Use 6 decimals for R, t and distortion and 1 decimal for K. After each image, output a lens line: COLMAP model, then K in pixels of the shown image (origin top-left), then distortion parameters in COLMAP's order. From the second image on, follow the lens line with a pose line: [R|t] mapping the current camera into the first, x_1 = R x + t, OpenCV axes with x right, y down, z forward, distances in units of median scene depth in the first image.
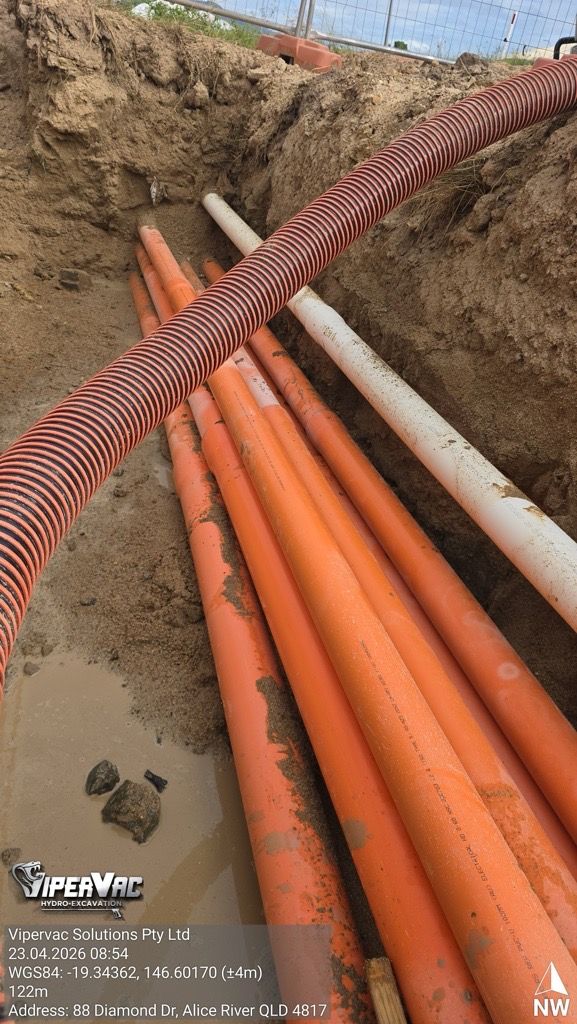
lens RADIAL K [[700.0, 0, 282.6], [0, 700.0, 515.8], [0, 0, 1]] dist [0.040715, -0.037614]
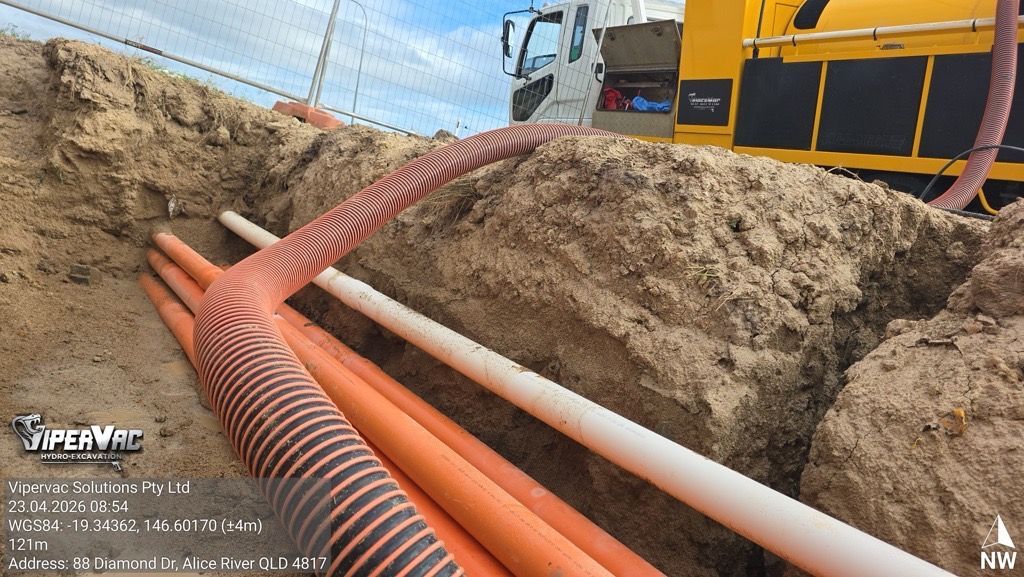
lens RADIAL K [[700.0, 0, 512.0], [0, 700.0, 287.7], [0, 0, 1]] dist [0.040715, -0.037614]
pose [[0.938482, 0.031861, 0.343854, -0.063868], [0.095948, 0.932470, -0.348273, 0.100302], [-0.331730, 0.359840, 0.872049, -0.097182]]
